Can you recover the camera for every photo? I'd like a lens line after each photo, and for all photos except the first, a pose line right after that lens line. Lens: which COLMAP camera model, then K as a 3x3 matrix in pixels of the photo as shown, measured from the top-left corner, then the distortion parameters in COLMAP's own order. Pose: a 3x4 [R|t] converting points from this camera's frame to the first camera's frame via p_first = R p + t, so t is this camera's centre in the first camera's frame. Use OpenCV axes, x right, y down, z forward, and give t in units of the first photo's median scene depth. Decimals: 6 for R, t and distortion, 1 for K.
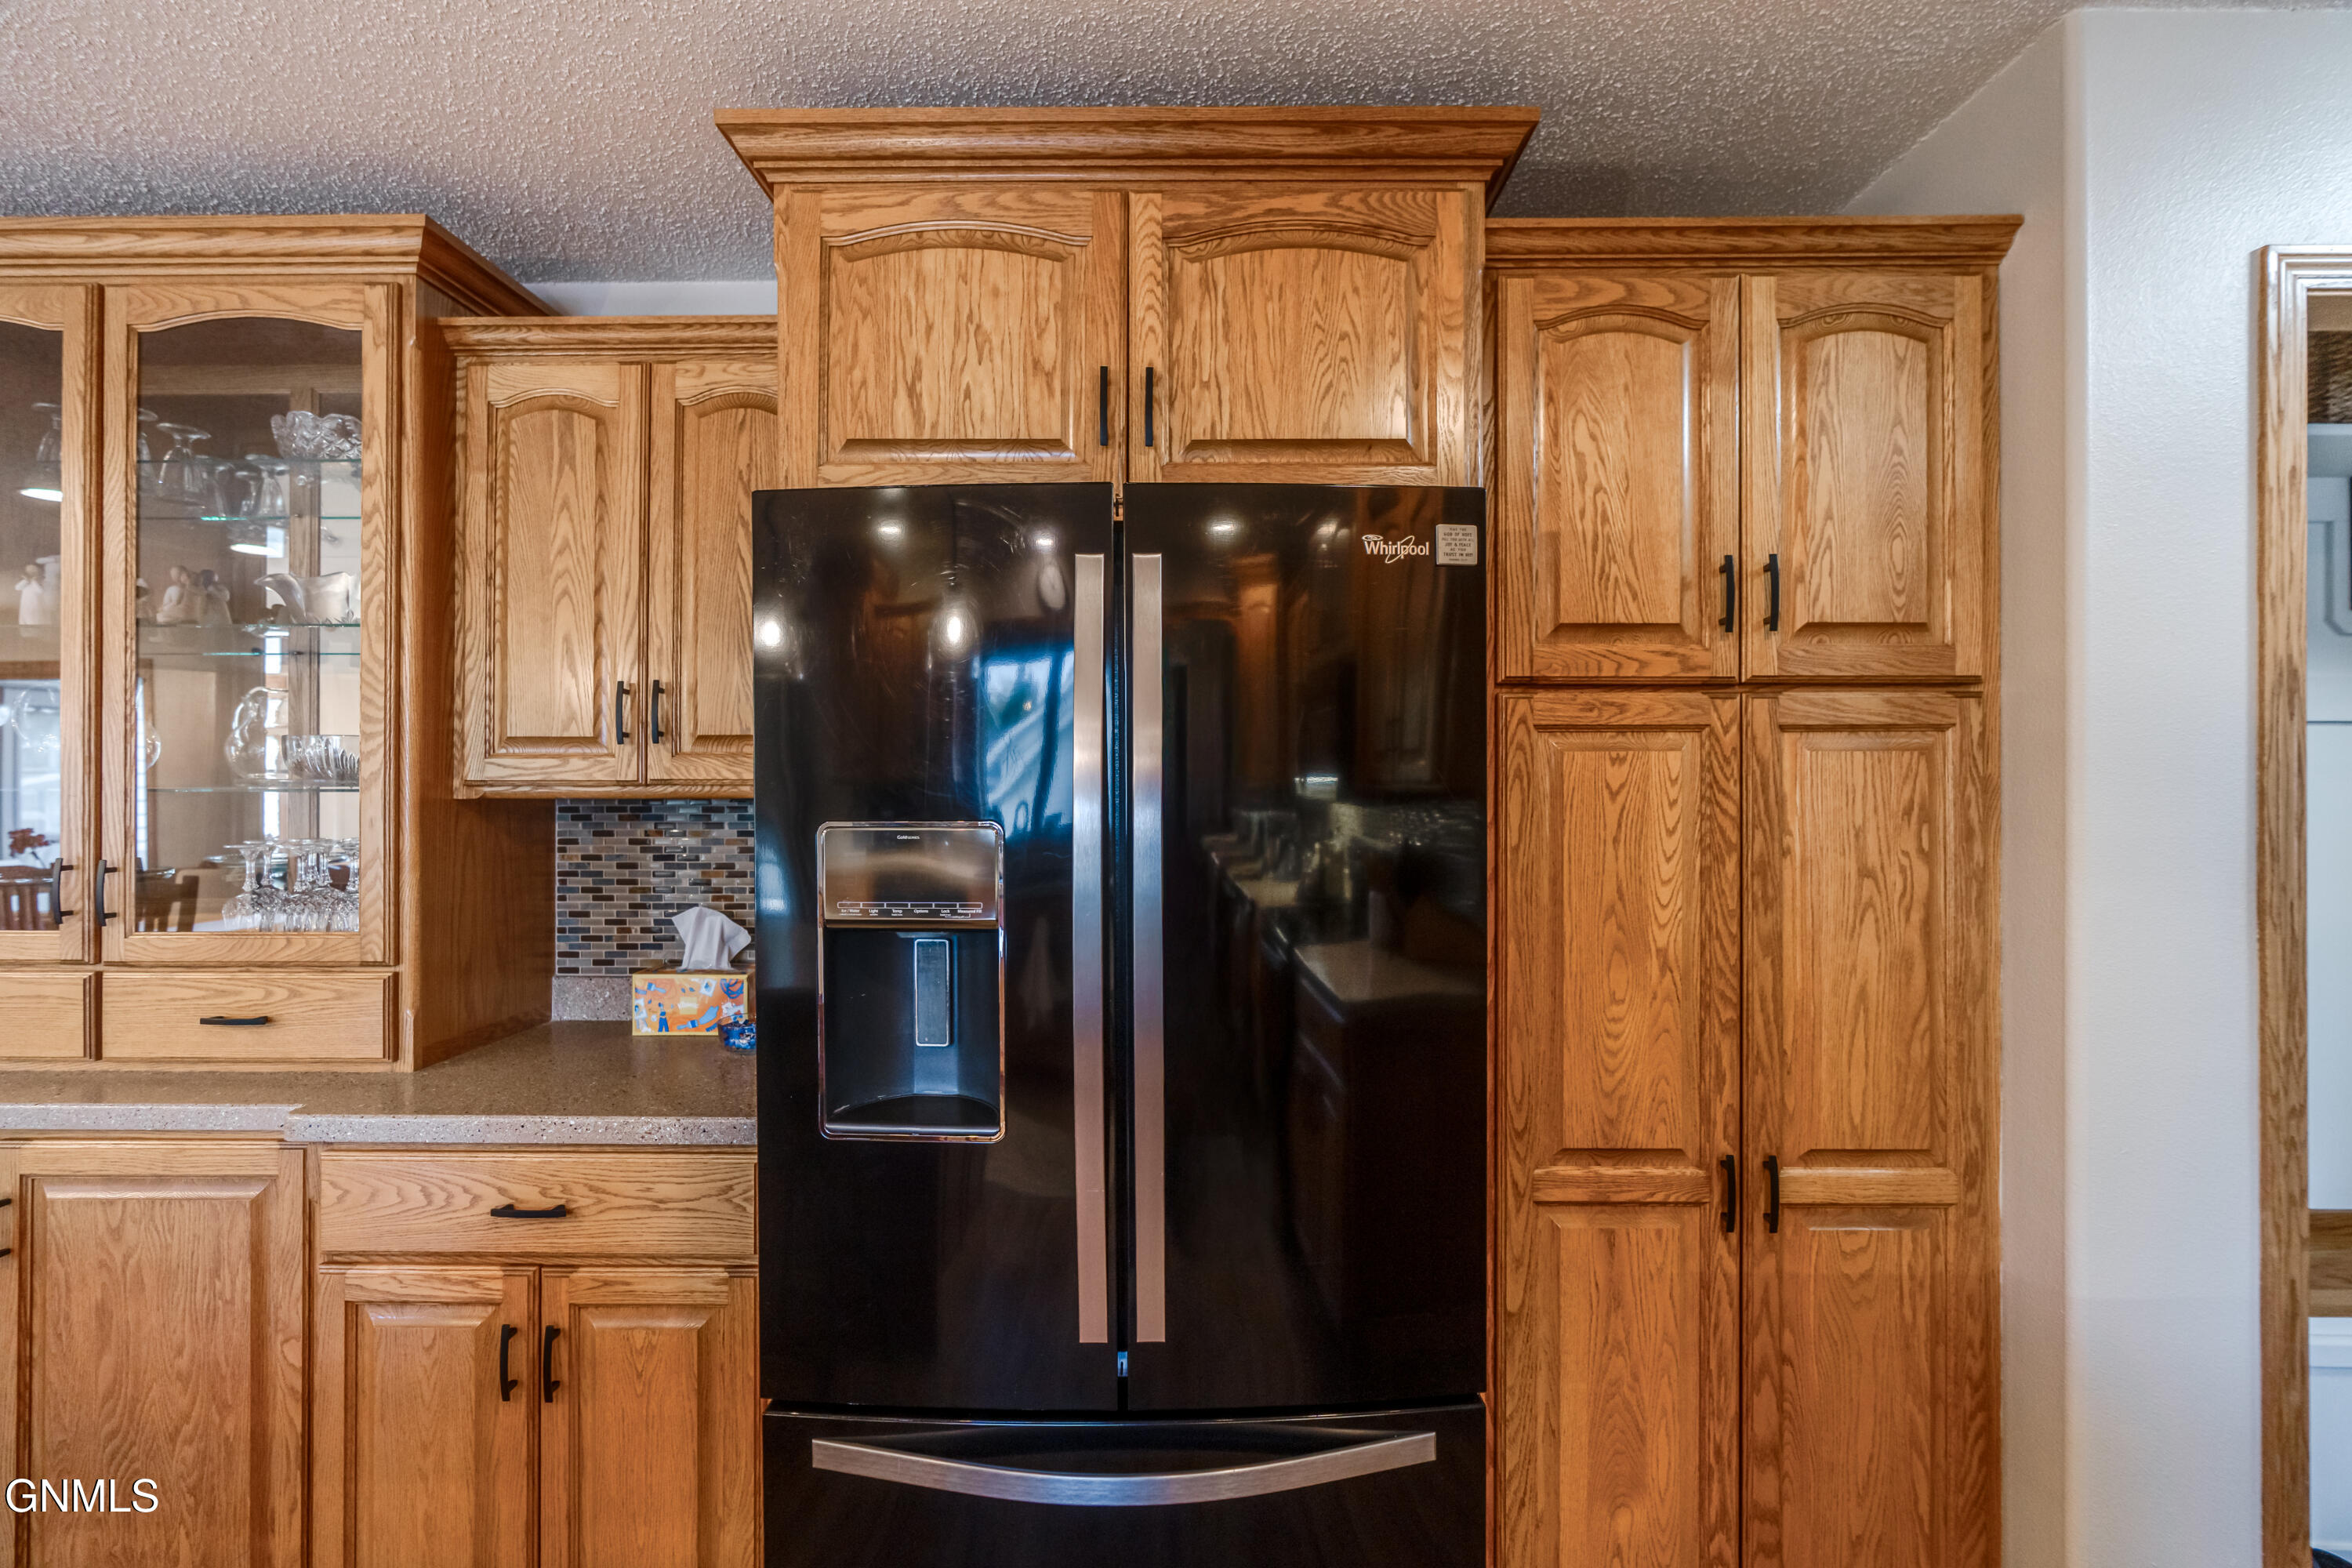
lens RADIAL K [[1061.6, 0, 1226.9], [0, 1061.6, 785.0], [0, 0, 1]] dist [-0.006363, 0.001844]
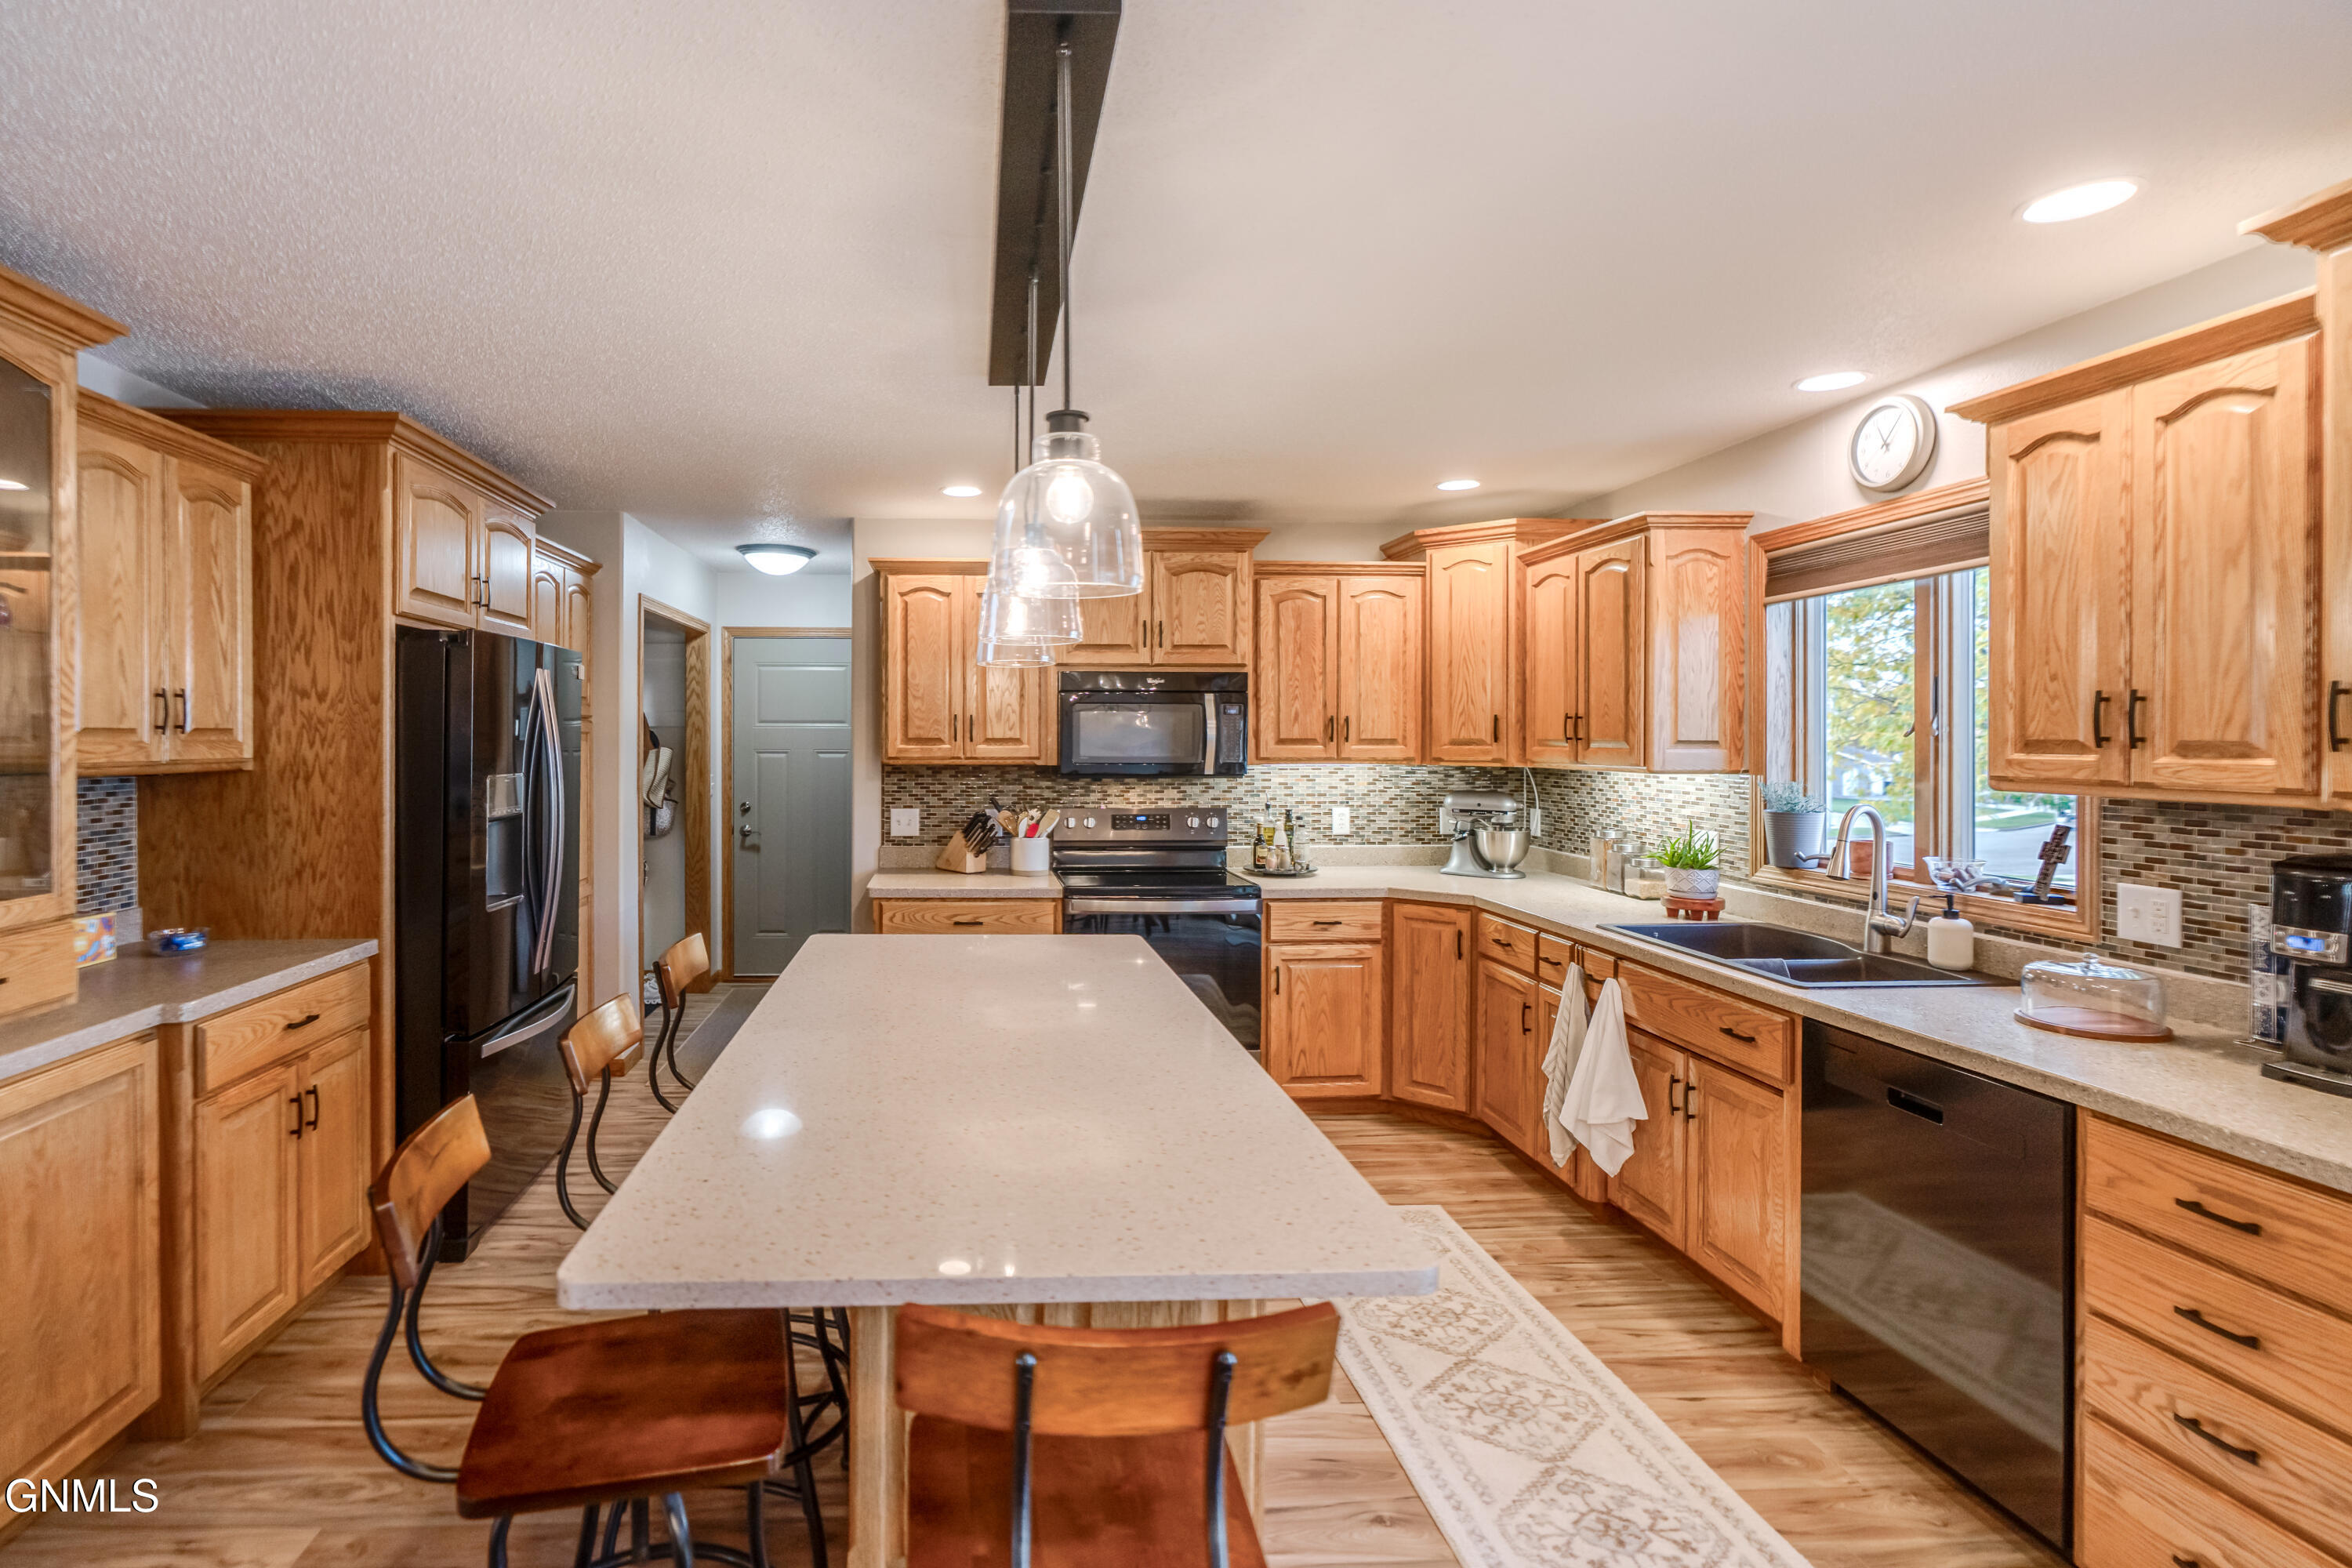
lens RADIAL K [[1119.0, 0, 990.8], [0, 1119.0, 740.8], [0, 0, 1]] dist [-0.005045, 0.001288]
pose [[-0.026614, -0.003956, 0.999638, -2.441997], [-0.004358, 0.999983, 0.003841, -0.048512], [-0.999636, -0.004254, -0.026631, -0.026856]]
